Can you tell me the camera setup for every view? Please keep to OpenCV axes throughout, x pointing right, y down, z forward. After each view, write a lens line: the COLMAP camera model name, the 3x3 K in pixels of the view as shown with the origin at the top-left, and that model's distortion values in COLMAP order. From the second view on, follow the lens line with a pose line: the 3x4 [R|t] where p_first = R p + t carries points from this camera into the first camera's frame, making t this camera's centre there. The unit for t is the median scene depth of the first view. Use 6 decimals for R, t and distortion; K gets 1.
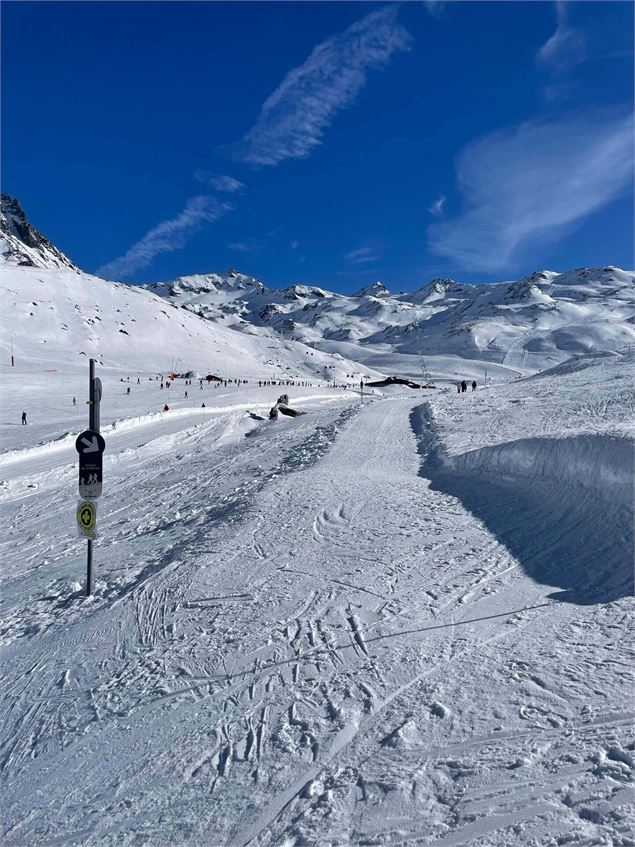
lens RADIAL K [[622.6, 0, 321.2], [0, 622.6, 424.7], [0, 0, 1]] dist [0.097812, -0.151234]
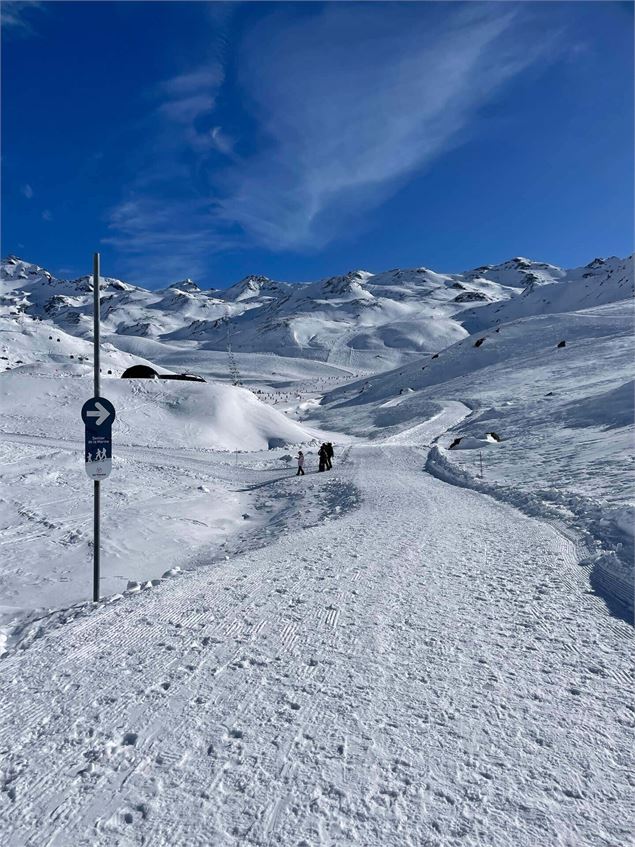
lens RADIAL K [[625.1, 0, 311.2], [0, 625.1, 426.3], [0, 0, 1]] dist [0.104712, -0.147959]
pose [[0.963300, -0.023097, 0.267432, 0.024466], [0.024886, 0.999685, -0.003305, -0.005747], [-0.267272, 0.009839, 0.963571, 0.114648]]
